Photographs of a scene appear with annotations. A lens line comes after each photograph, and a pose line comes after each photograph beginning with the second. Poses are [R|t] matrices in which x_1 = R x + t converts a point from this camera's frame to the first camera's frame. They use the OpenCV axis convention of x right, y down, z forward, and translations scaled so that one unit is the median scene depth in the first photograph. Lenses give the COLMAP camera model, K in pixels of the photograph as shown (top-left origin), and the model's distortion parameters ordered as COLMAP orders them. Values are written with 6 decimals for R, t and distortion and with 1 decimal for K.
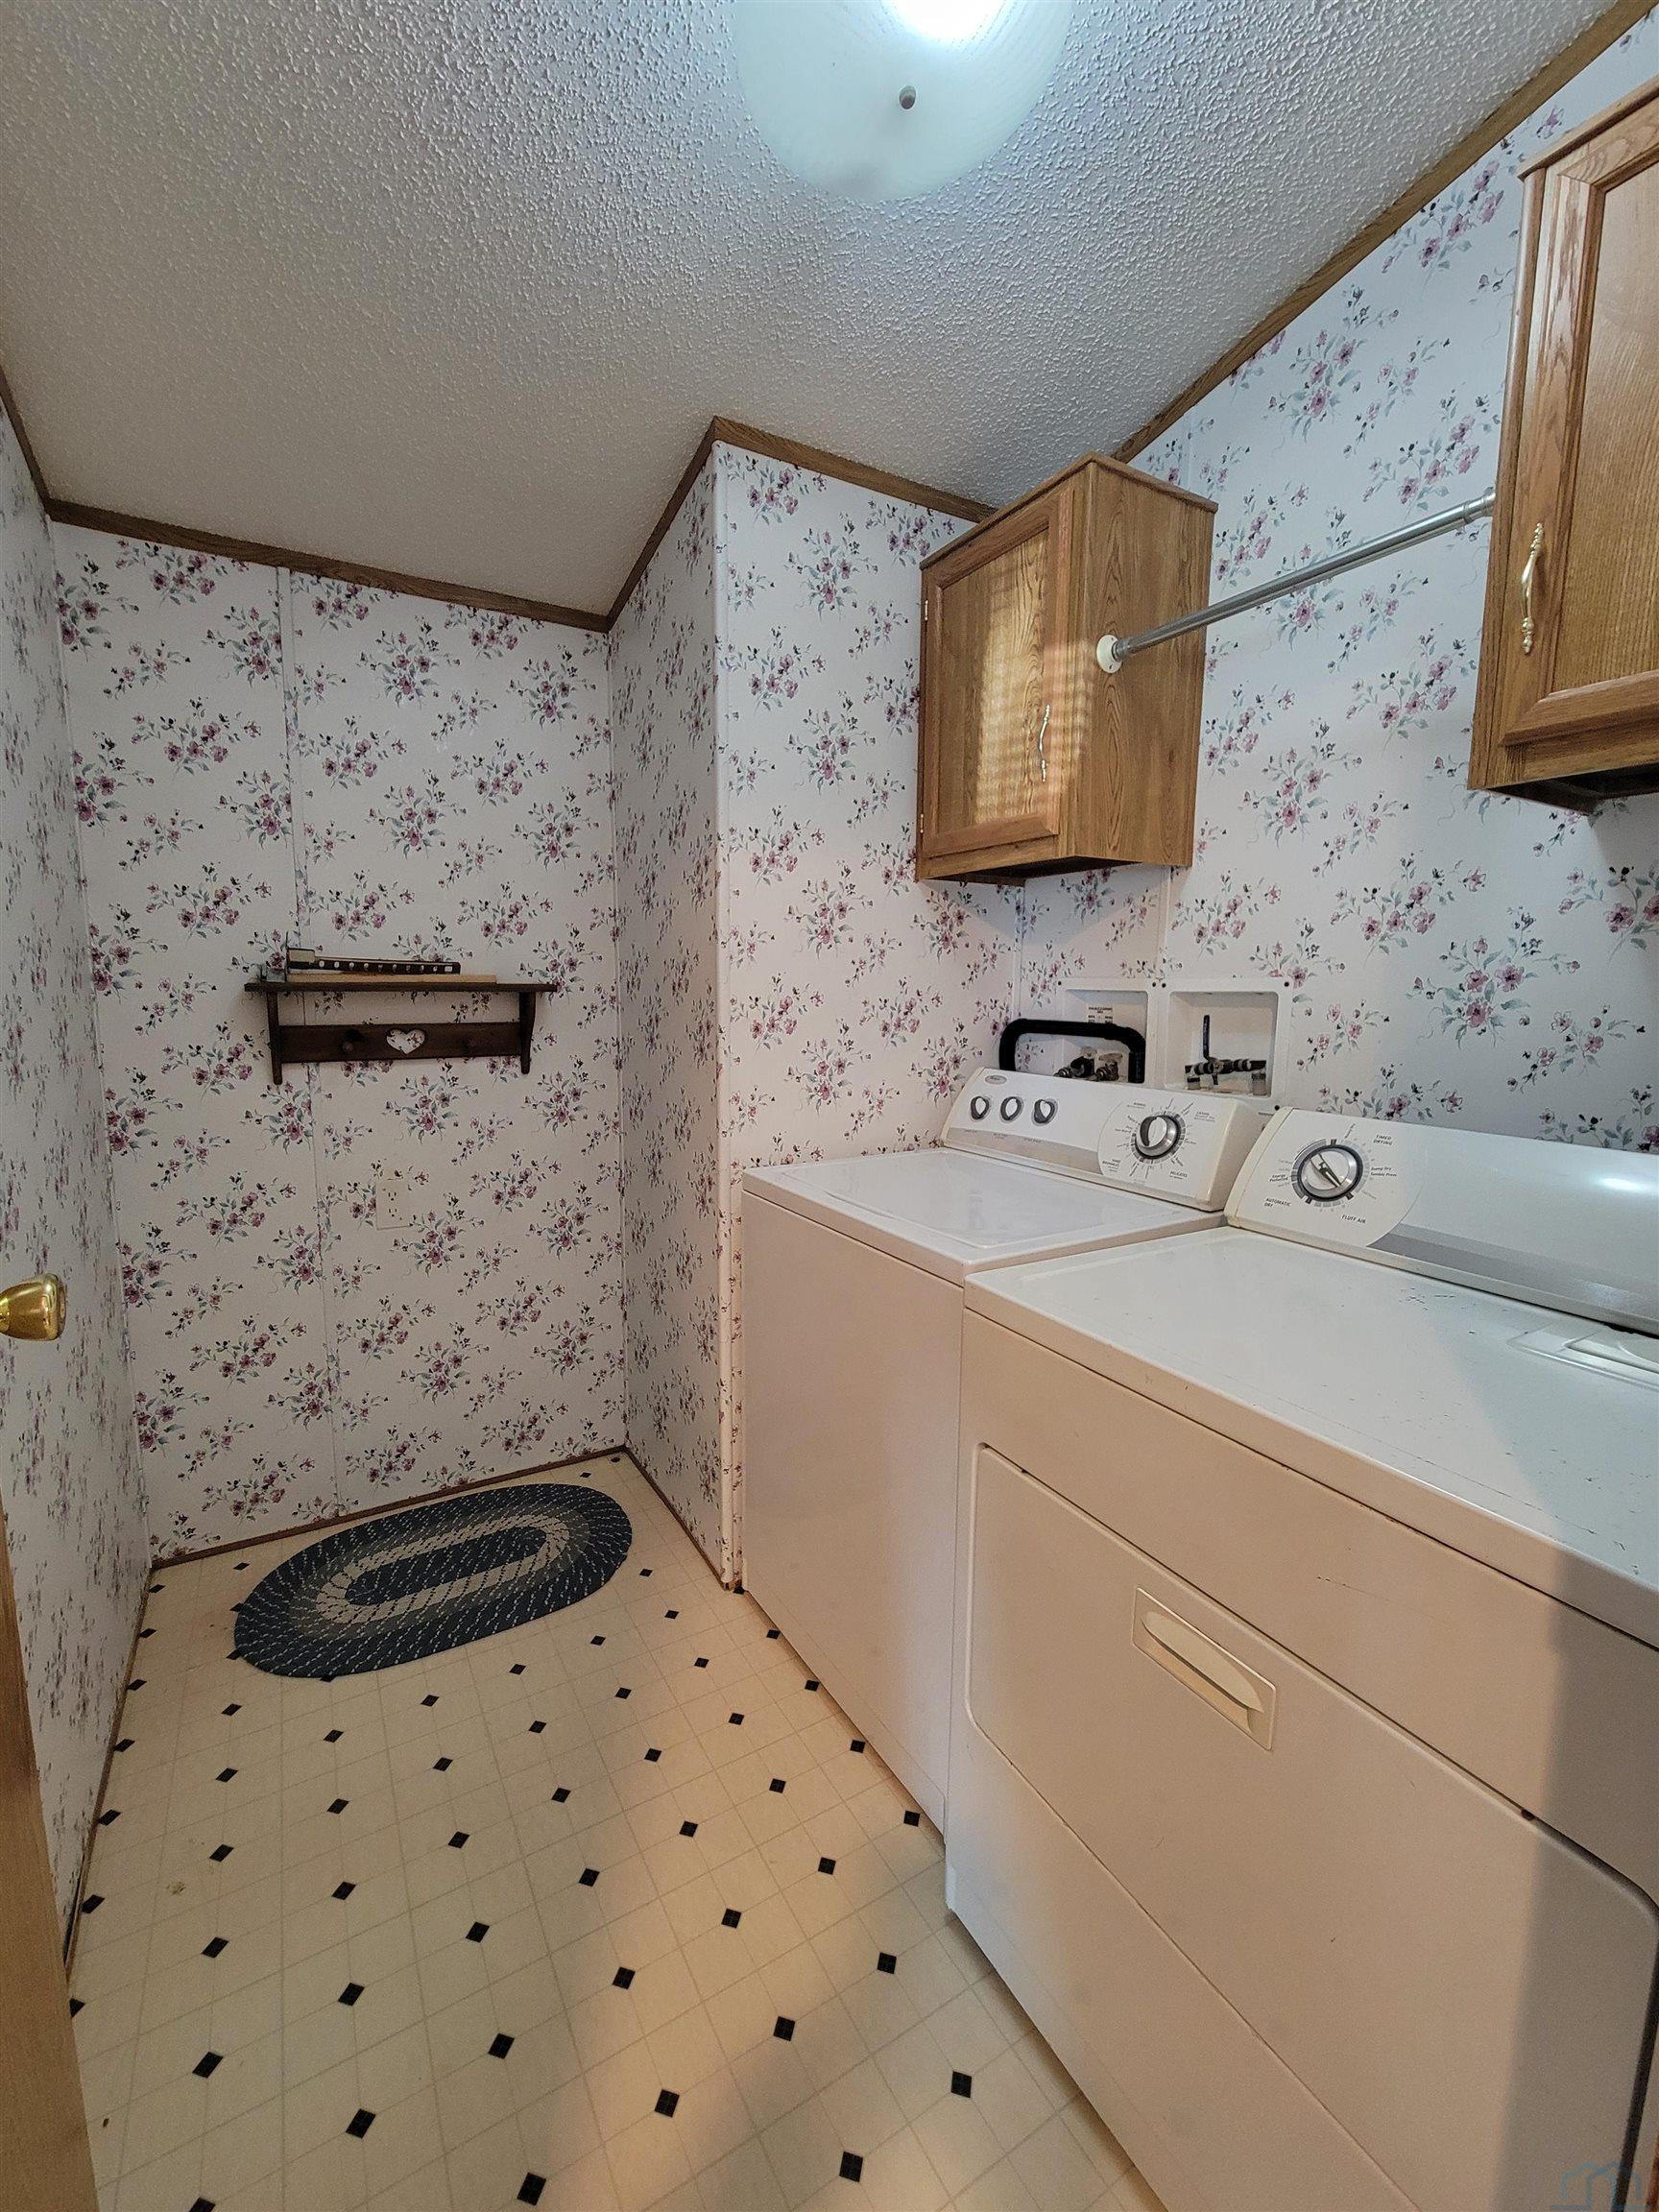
lens RADIAL K [[982.7, 0, 829.5], [0, 982.7, 1106.0], [0, 0, 1]] dist [-0.001070, -0.000539]
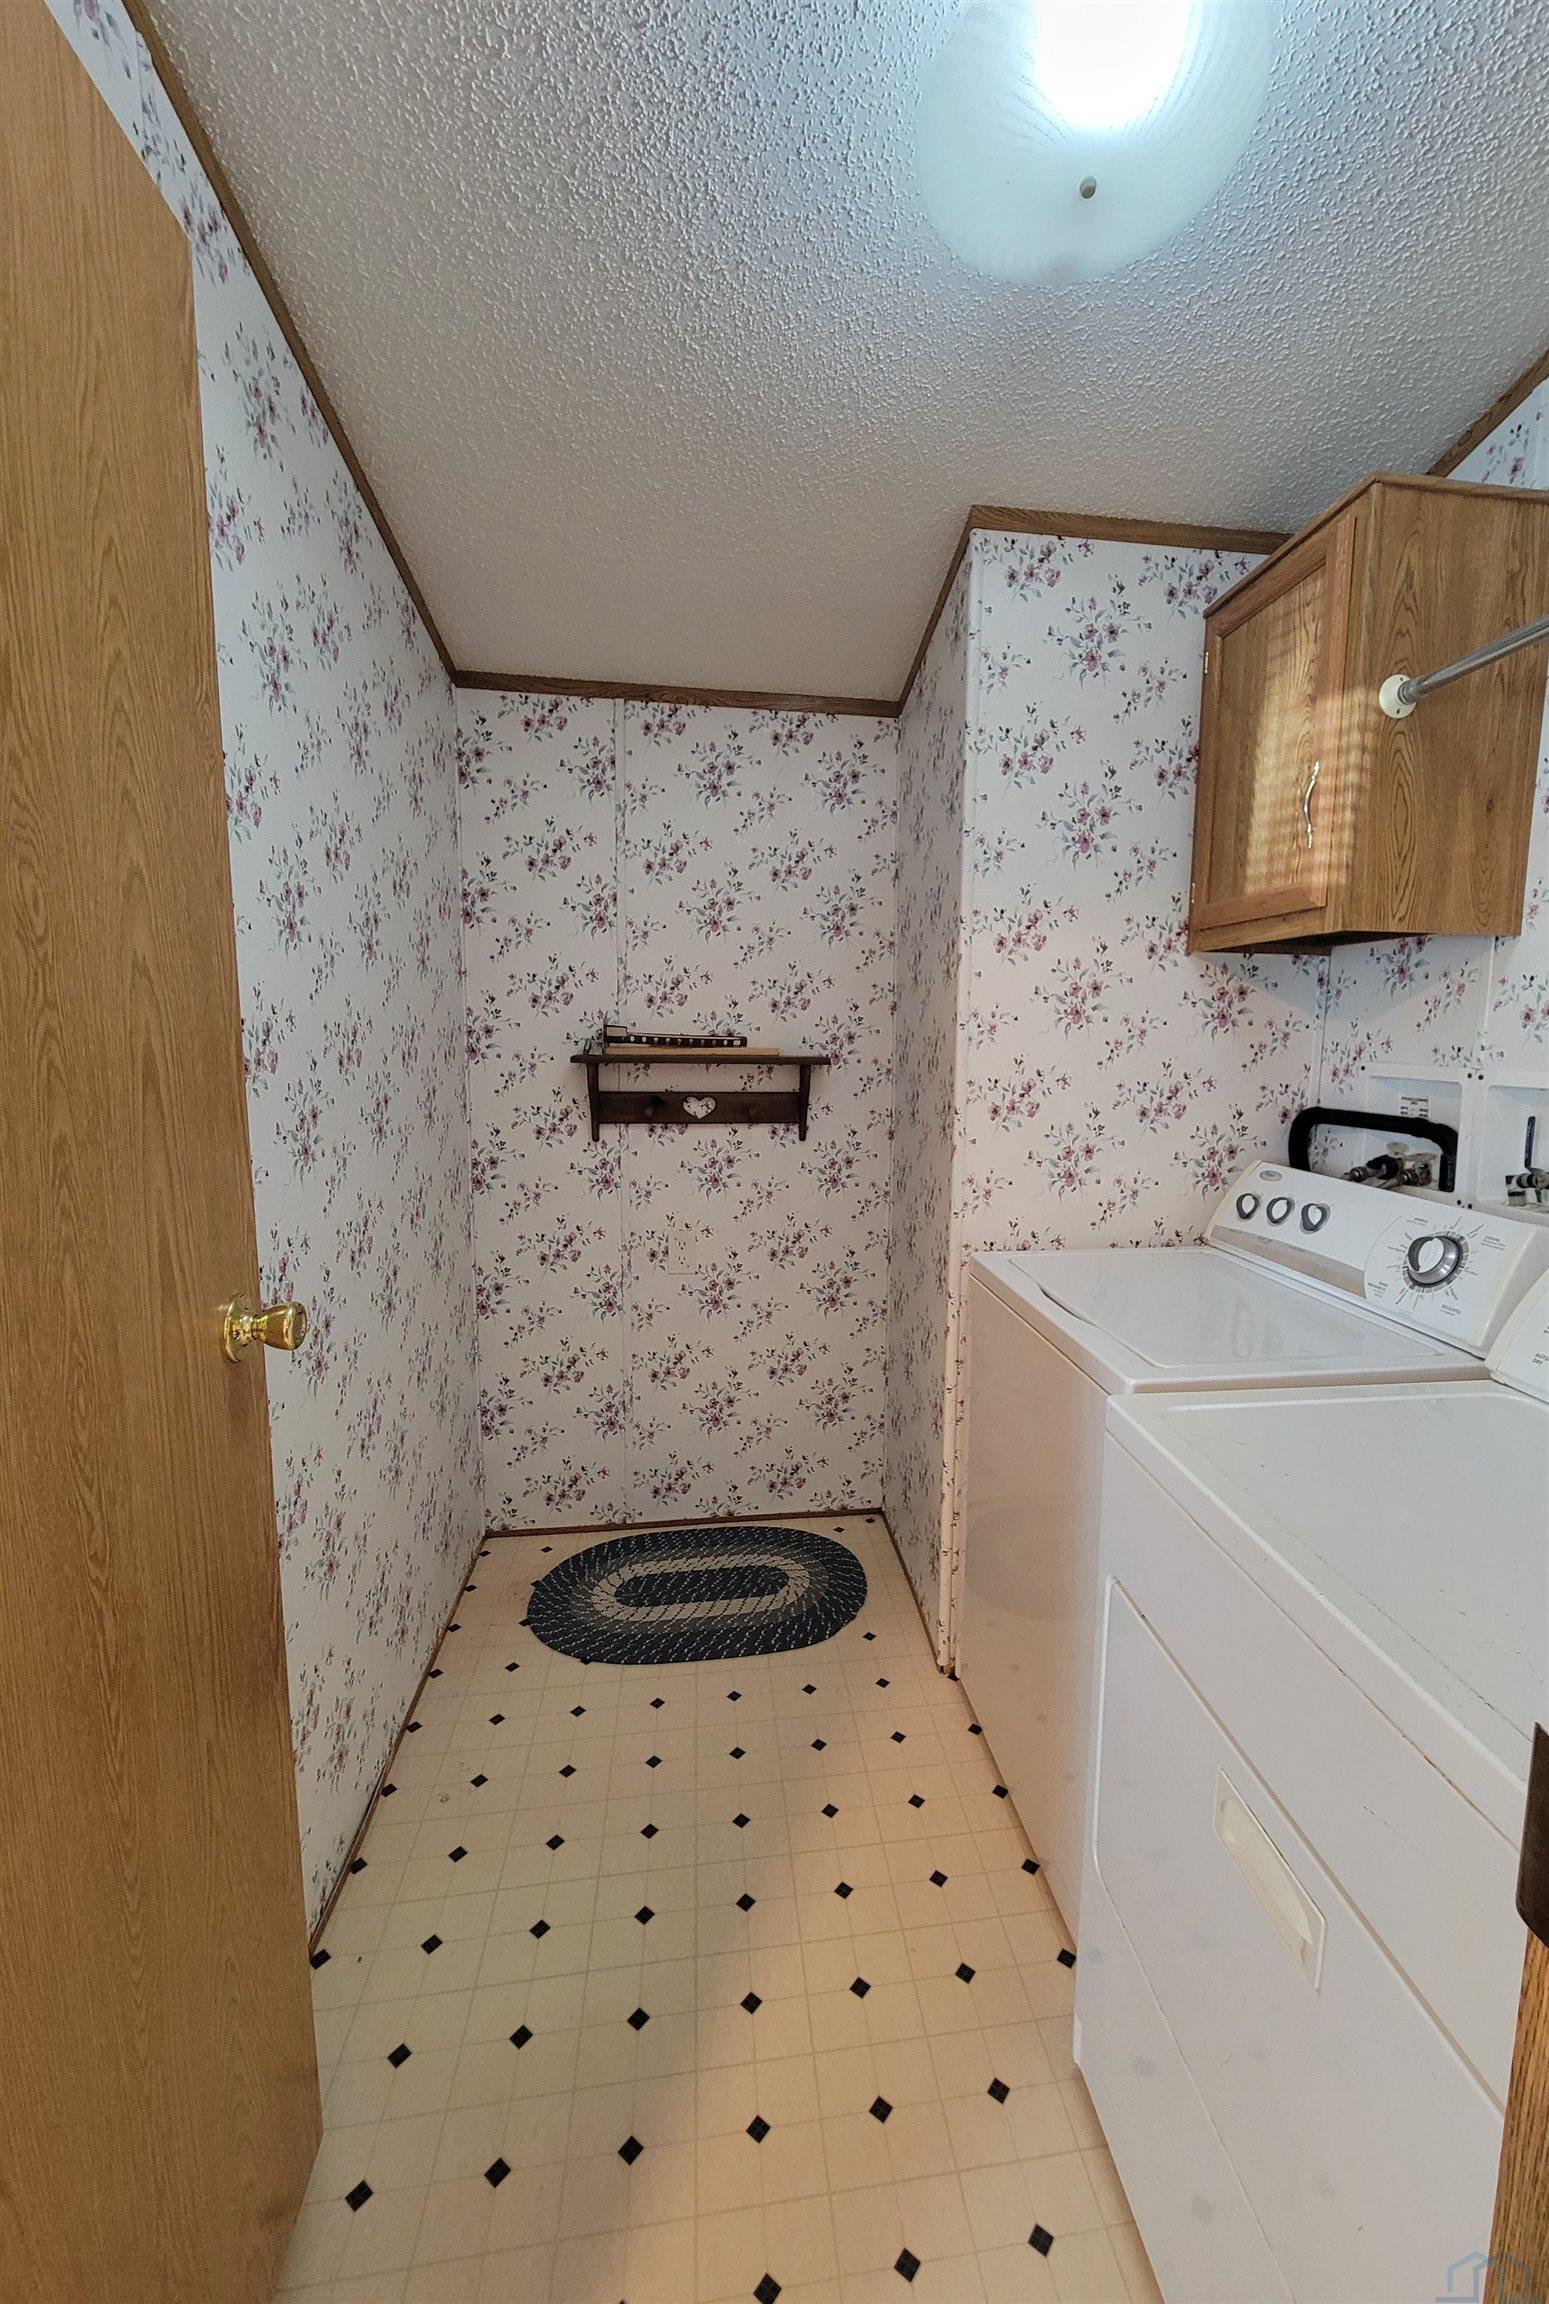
lens RADIAL K [[1003.9, 0, 774.5], [0, 1003.9, 1152.0], [0, 0, 1]] dist [0.000808, -0.000575]
pose [[0.919077, 0.050324, -0.390852, 0.111238], [-0.055050, 0.998483, -0.000888, -0.022929], [0.390215, 0.022332, 0.920453, -0.011719]]
